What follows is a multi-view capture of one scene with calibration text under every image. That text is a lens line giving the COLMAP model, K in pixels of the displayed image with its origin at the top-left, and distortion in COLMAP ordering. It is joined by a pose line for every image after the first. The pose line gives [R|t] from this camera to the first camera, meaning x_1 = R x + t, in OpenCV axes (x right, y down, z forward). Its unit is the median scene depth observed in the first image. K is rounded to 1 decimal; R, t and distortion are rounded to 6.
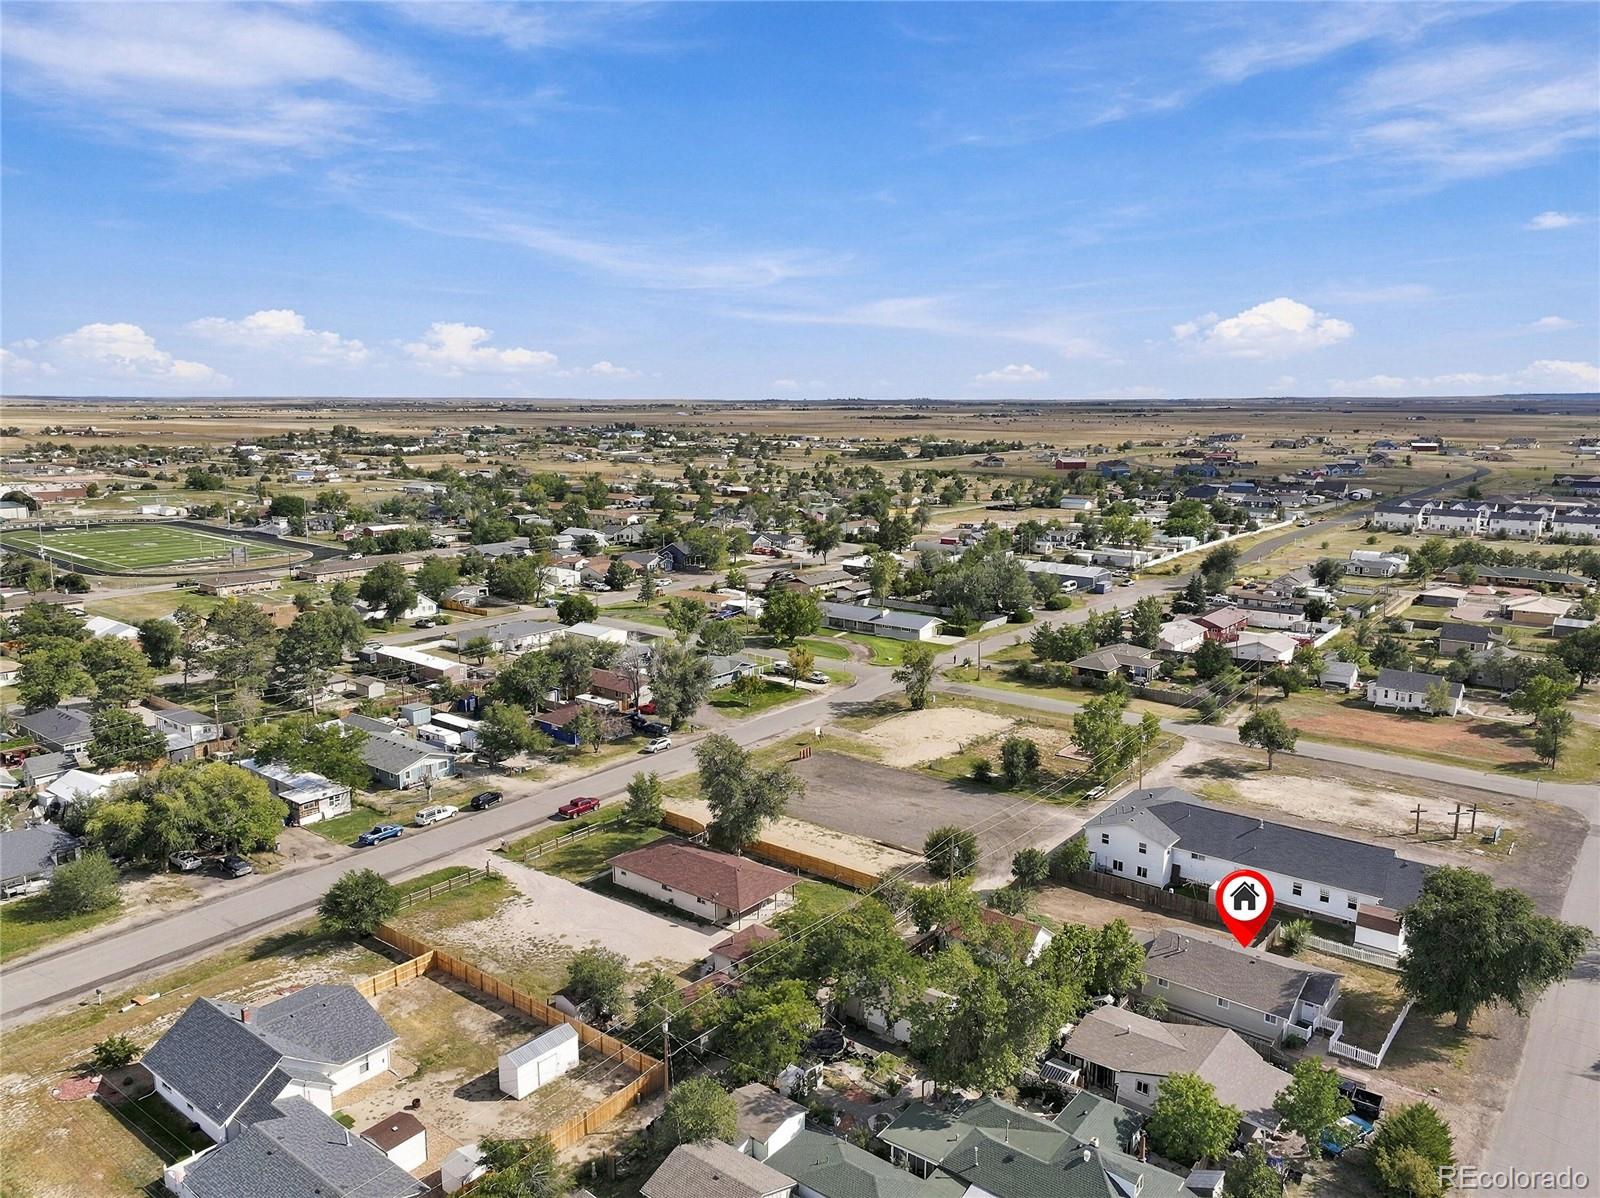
lens RADIAL K [[1110.3, 0, 807.5], [0, 1110.3, 593.5], [0, 0, 1]] dist [0.003050, 0.006886]
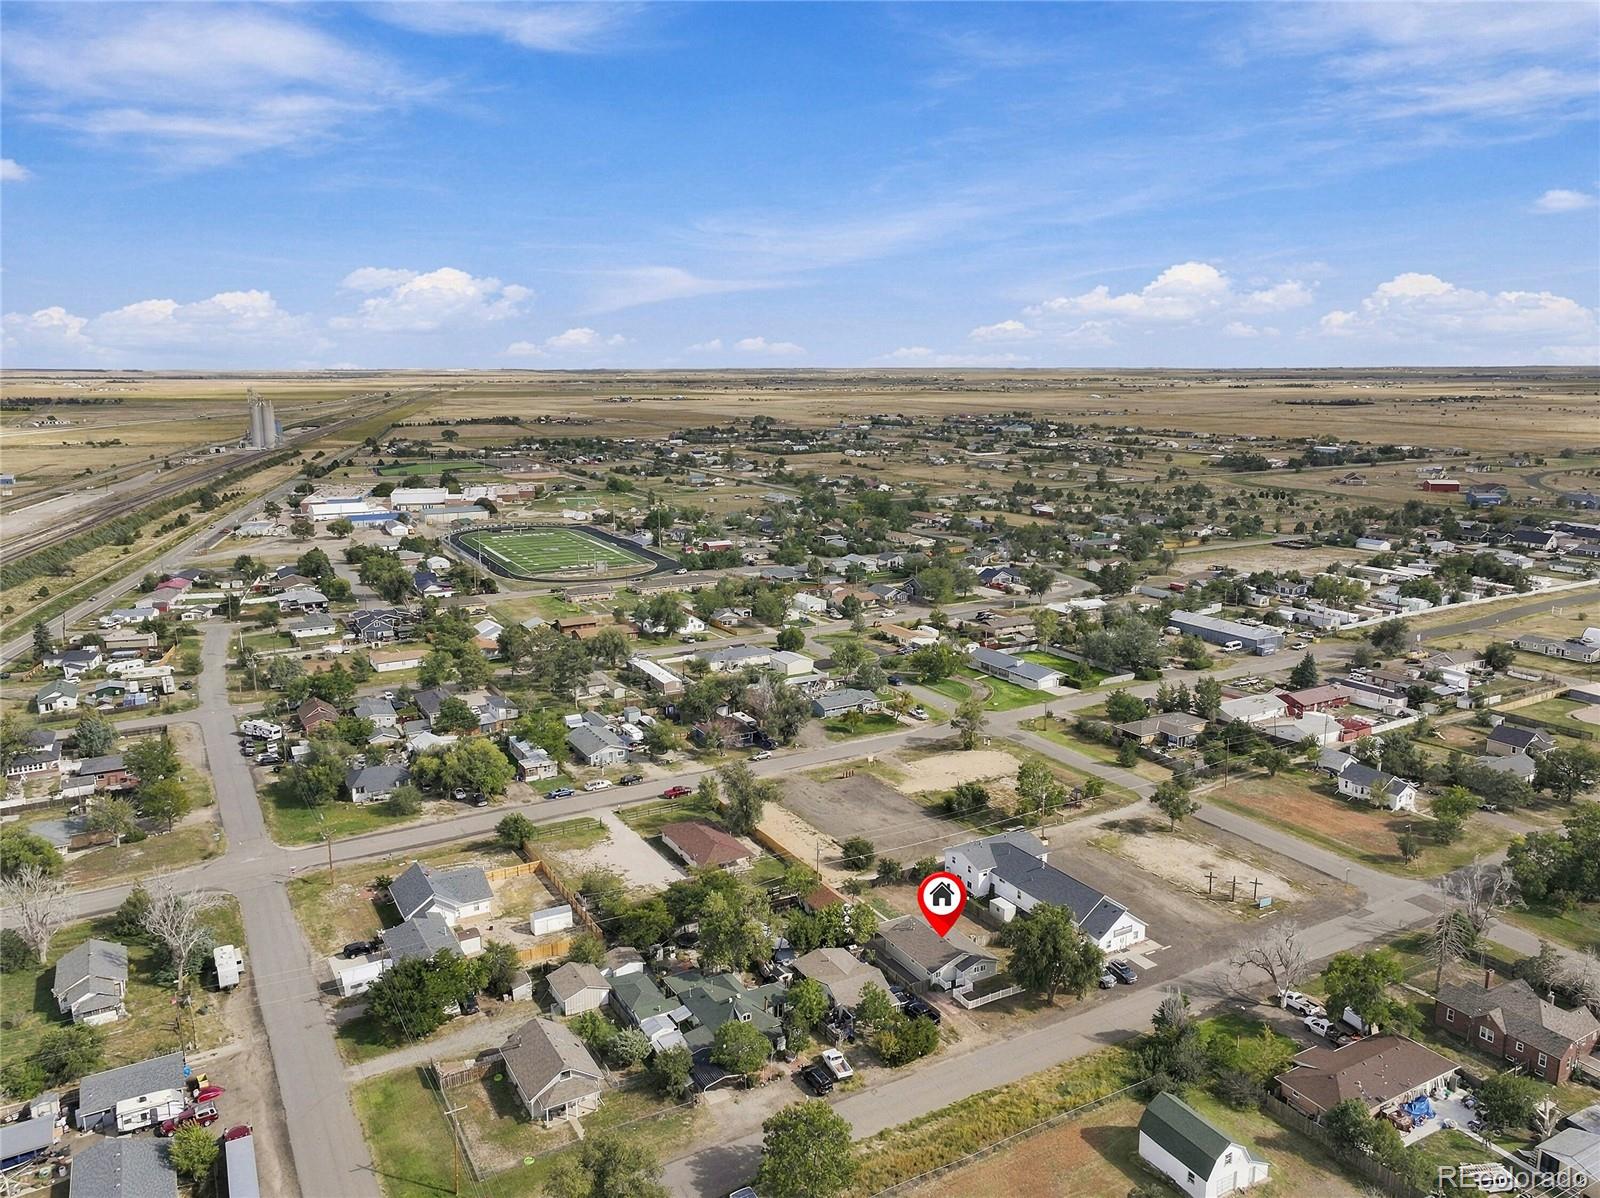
lens RADIAL K [[1110.3, 0, 810.0], [0, 1110.3, 593.8], [0, 0, 1]] dist [0.003050, 0.006886]
pose [[0.931642, 0.067874, -0.356981, 0.487597], [-0.060245, 0.997656, 0.032459, -0.143991], [0.358347, -0.008734, 0.933547, -0.387224]]
